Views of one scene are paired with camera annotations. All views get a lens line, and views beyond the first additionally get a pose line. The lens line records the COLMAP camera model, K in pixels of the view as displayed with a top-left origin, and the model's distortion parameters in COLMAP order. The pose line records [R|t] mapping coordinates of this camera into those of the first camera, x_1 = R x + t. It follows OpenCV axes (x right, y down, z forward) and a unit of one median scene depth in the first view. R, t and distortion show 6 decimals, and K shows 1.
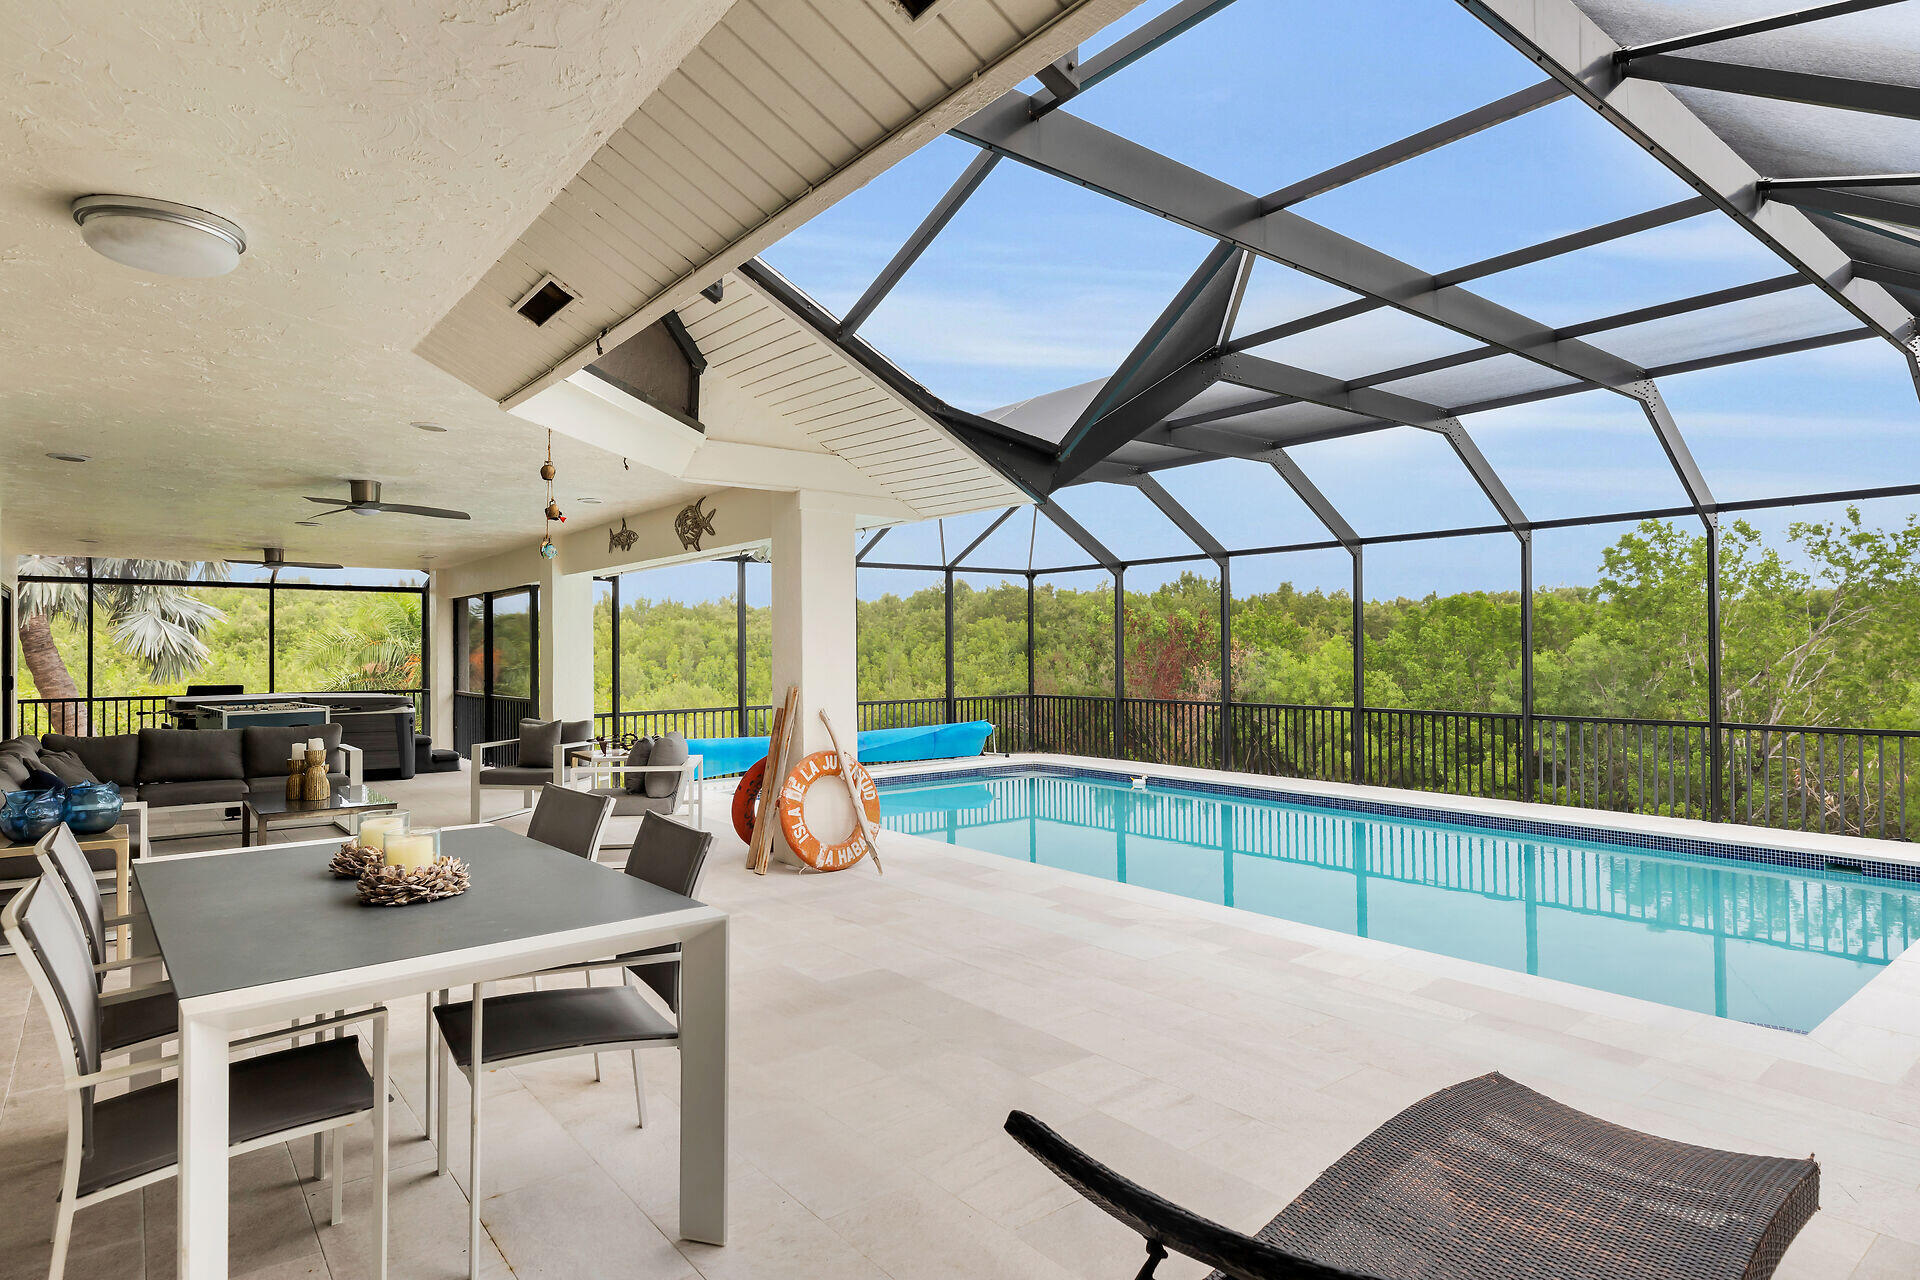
lens RADIAL K [[1011.1, 0, 960.0], [0, 1011.1, 640.0], [0, 0, 1]] dist [-0.001194, -0.000288]
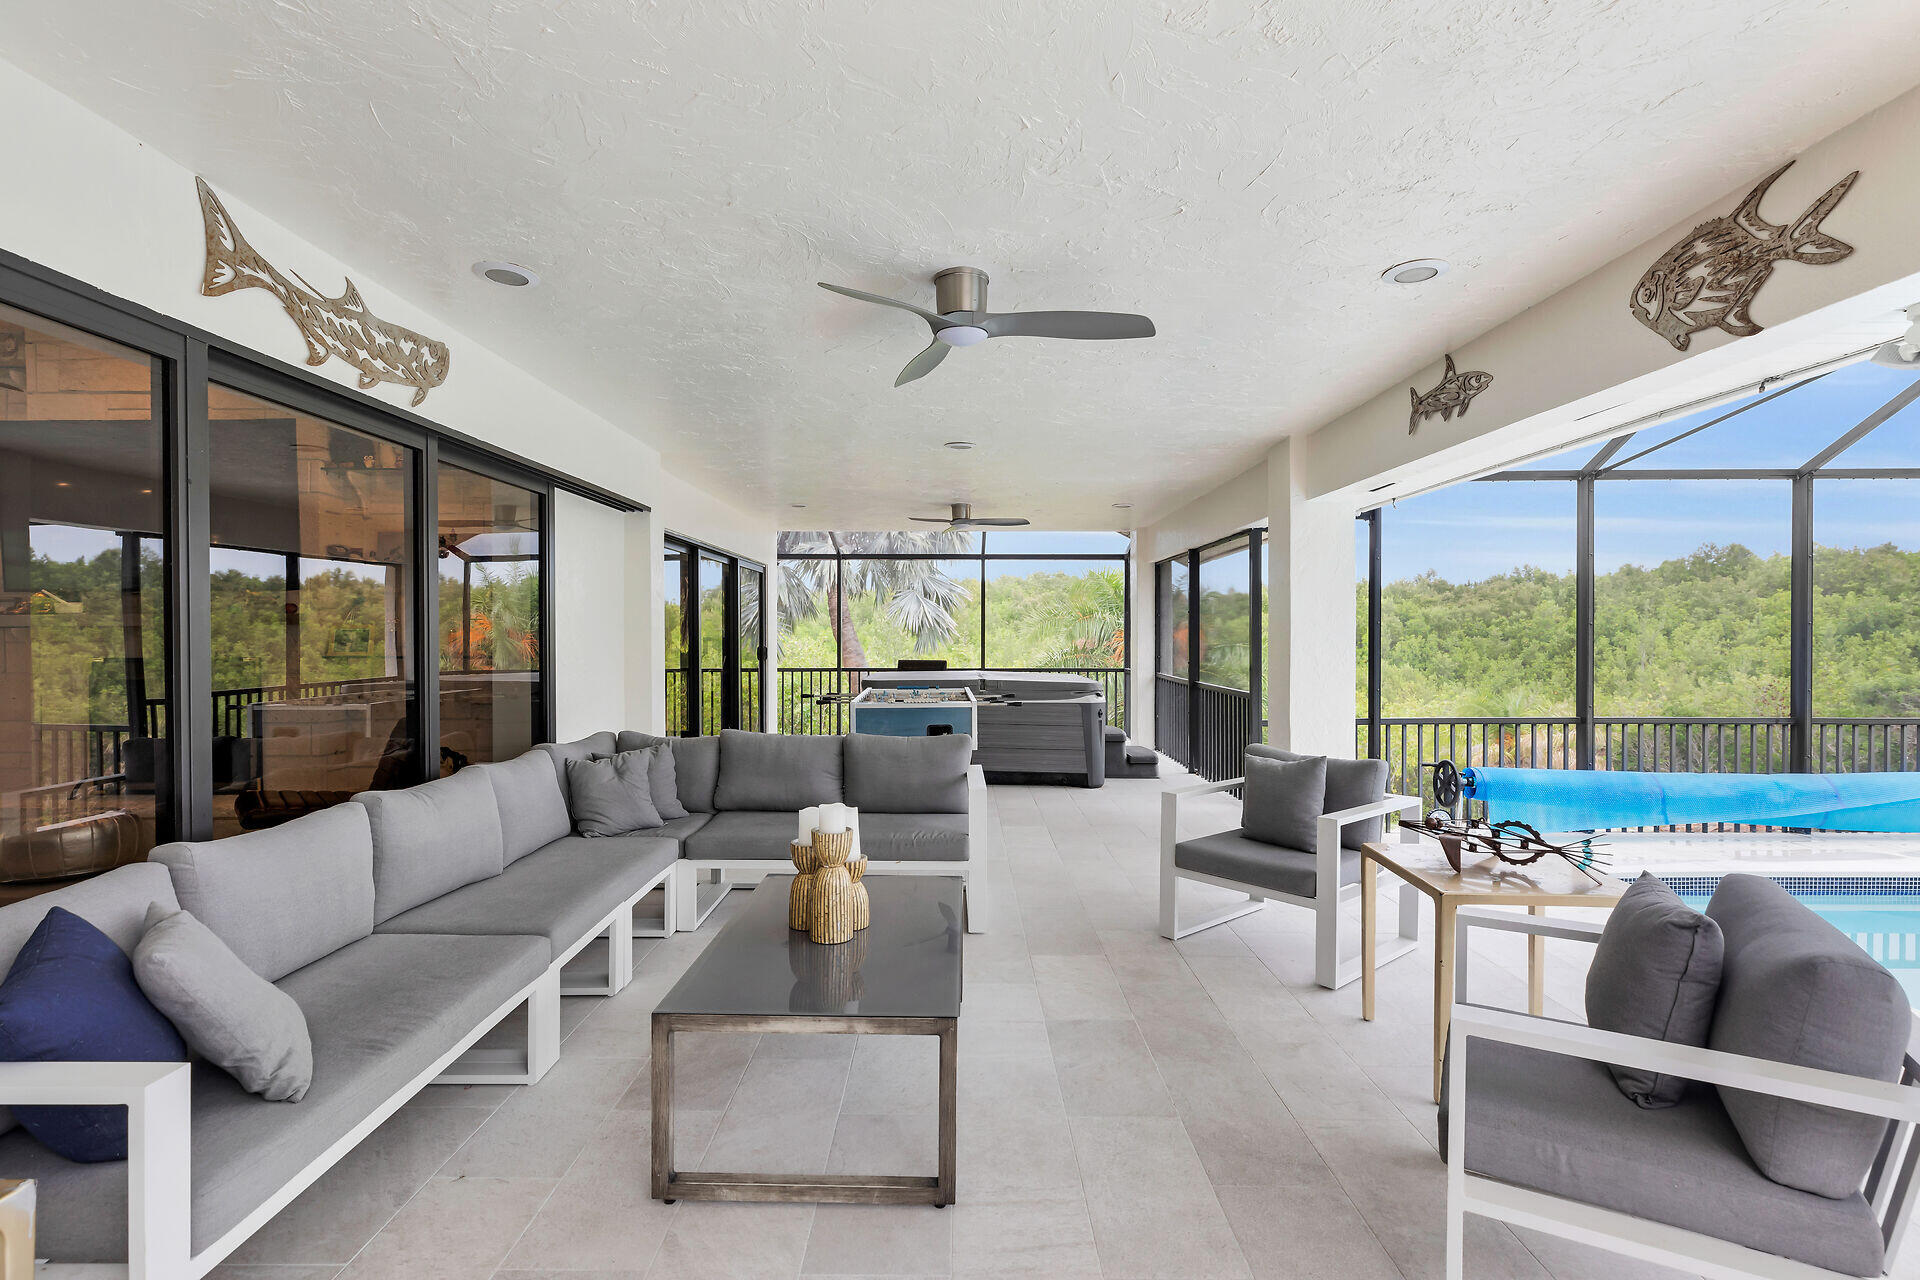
lens RADIAL K [[904.7, 0, 960.0], [0, 904.7, 640.0], [0, 0, 1]] dist [-0.001851, -0.000195]
pose [[0.770879, 0.013966, -0.636829, -0.171005], [0.000469, 0.999747, 0.022492, 0.007055], [0.636982, -0.017637, 0.770677, 0.369088]]
